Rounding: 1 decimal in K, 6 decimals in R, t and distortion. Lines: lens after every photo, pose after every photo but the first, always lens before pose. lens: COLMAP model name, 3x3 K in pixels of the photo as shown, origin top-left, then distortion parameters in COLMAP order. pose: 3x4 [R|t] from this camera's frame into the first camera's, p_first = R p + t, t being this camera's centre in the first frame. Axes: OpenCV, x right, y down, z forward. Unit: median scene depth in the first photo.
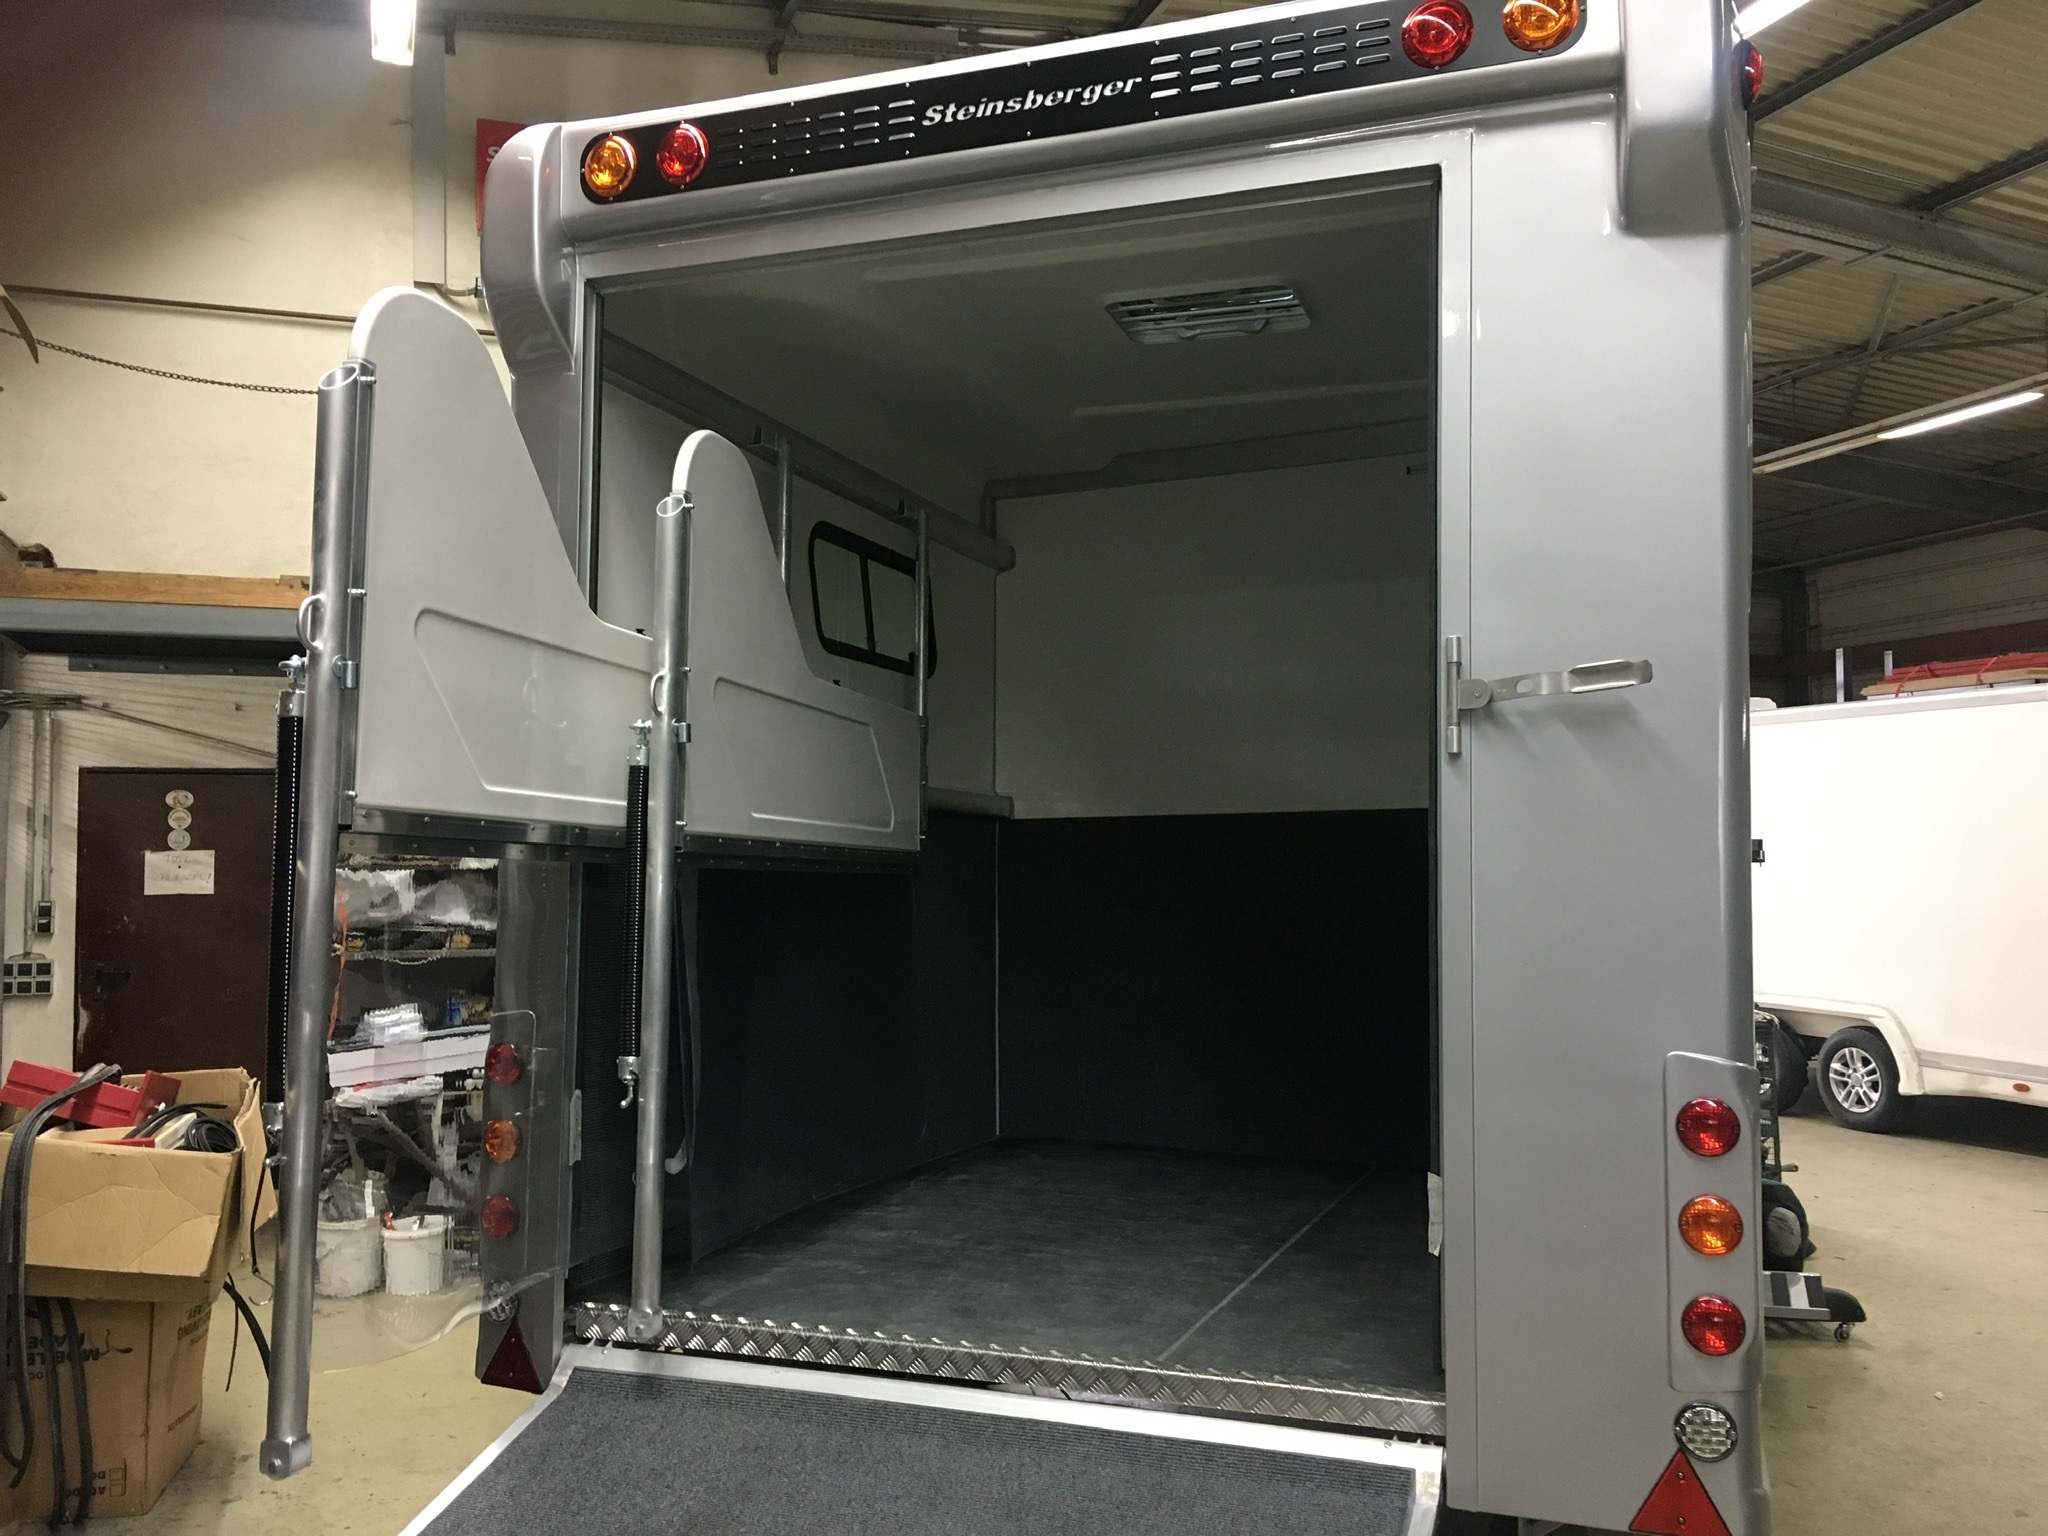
lens RADIAL K [[1733.7, 0, 1024.0], [0, 1733.7, 768.0], [0, 0, 1]] dist [0.081679, -0.119144]
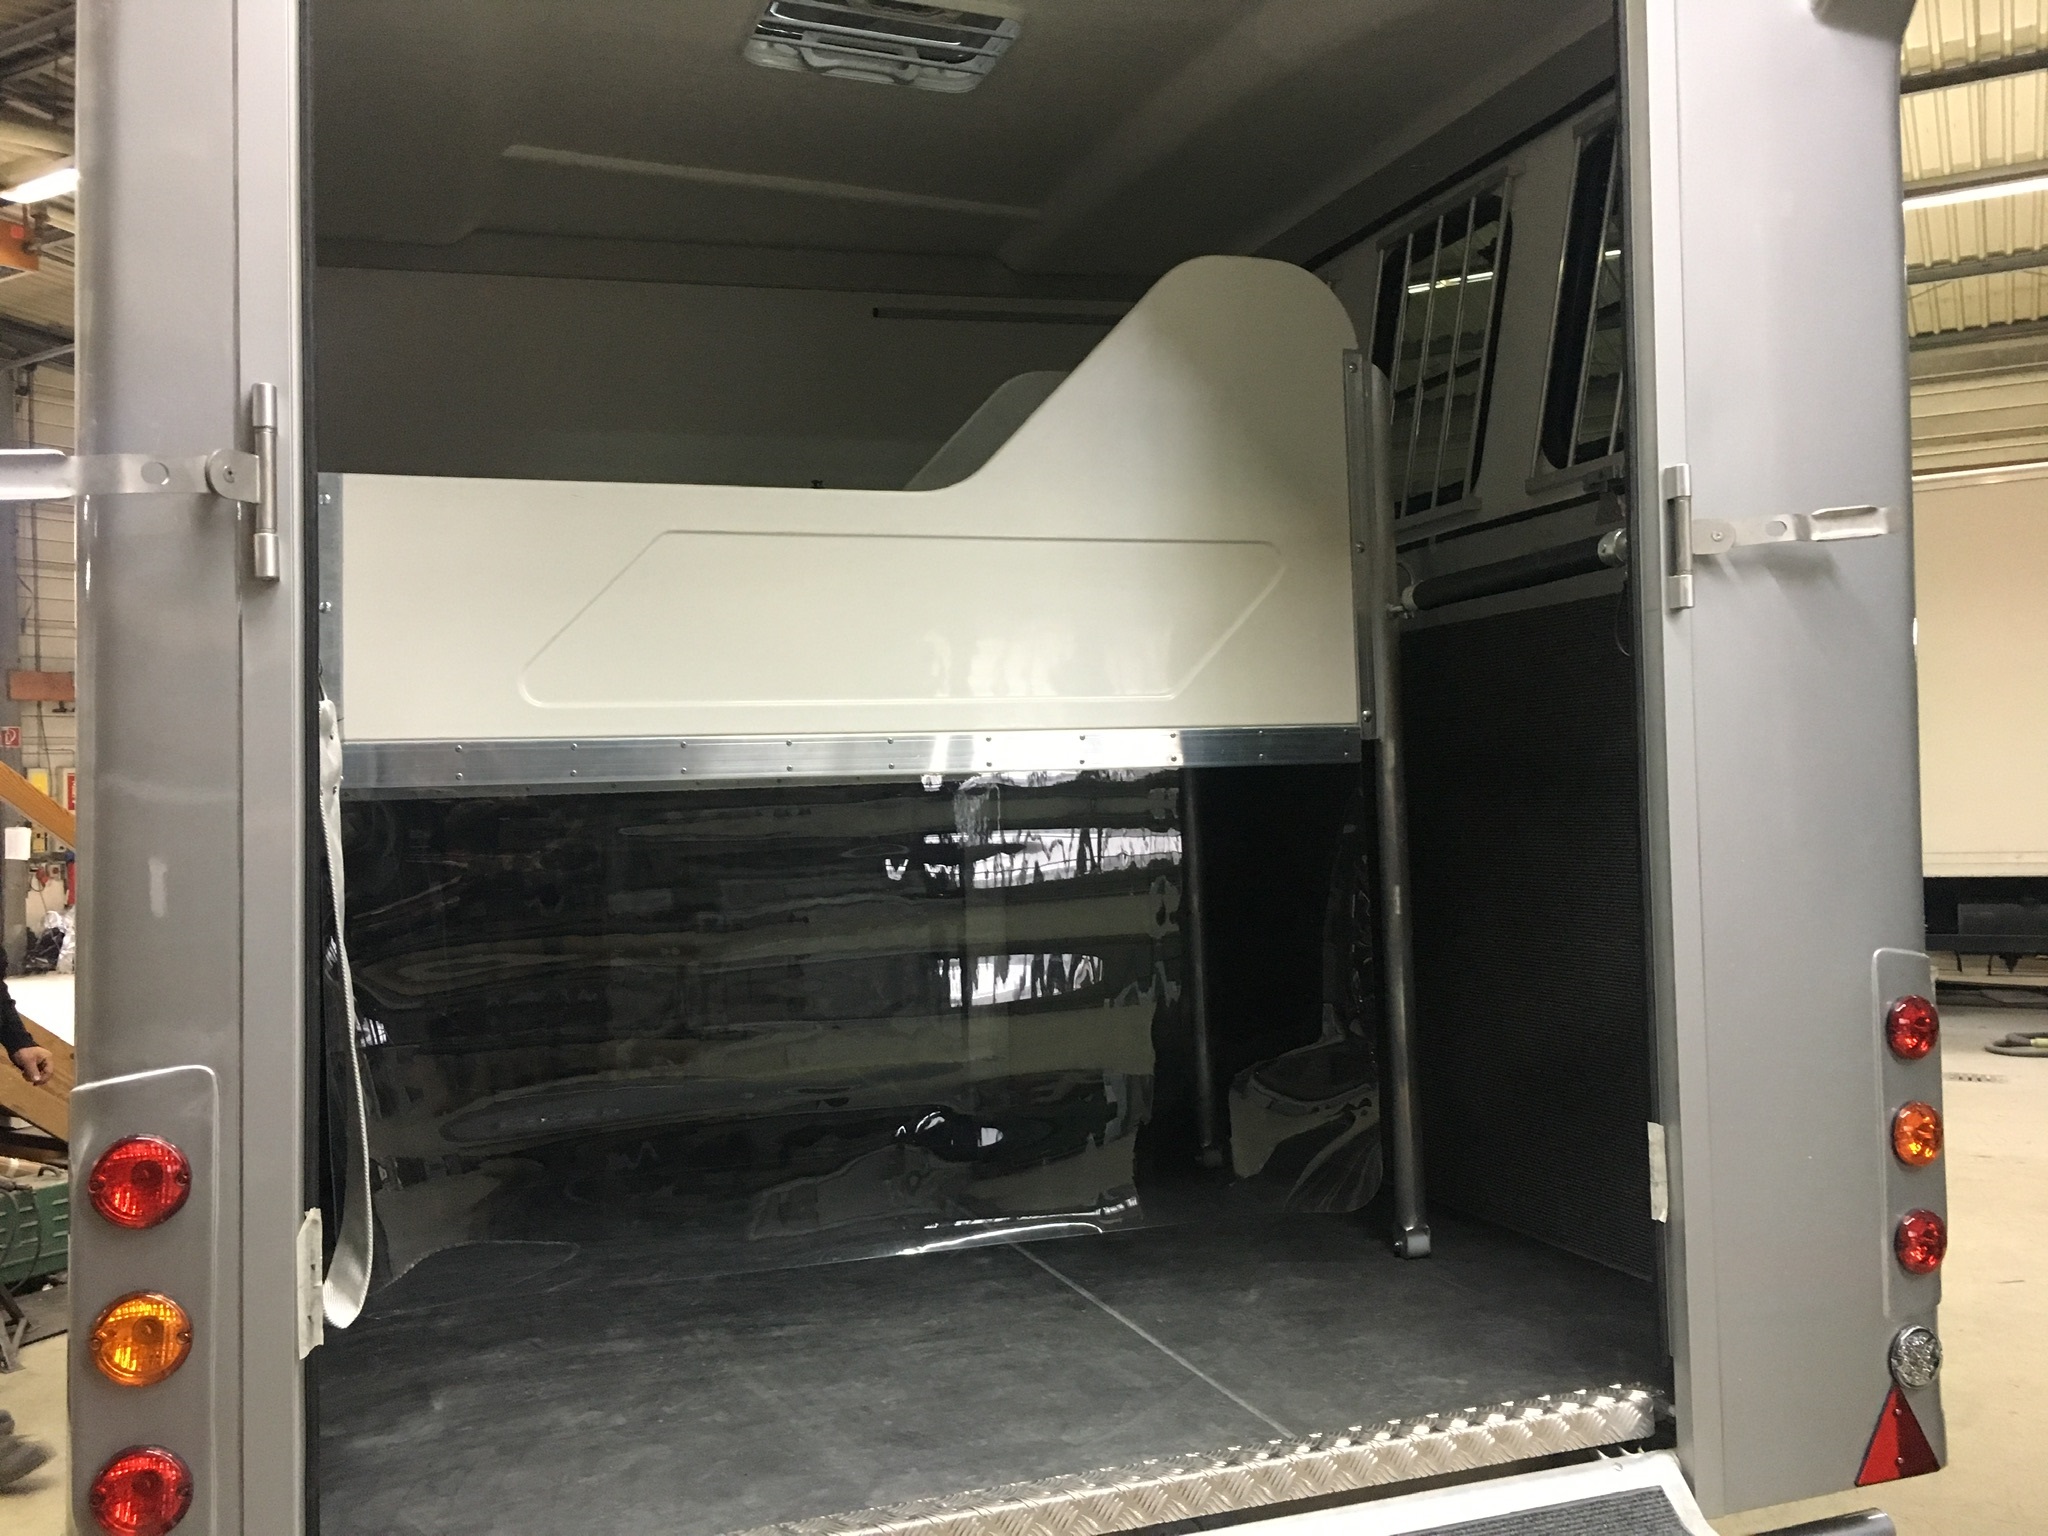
lens RADIAL K [[1733.7, 0, 1024.0], [0, 1733.7, 768.0], [0, 0, 1]] dist [0.081679, -0.119144]
pose [[0.756468, -0.009415, 0.653963, -0.476387], [-0.010646, 0.999587, 0.026705, 0.044452], [-0.653944, -0.027164, 0.756055, 0.530959]]
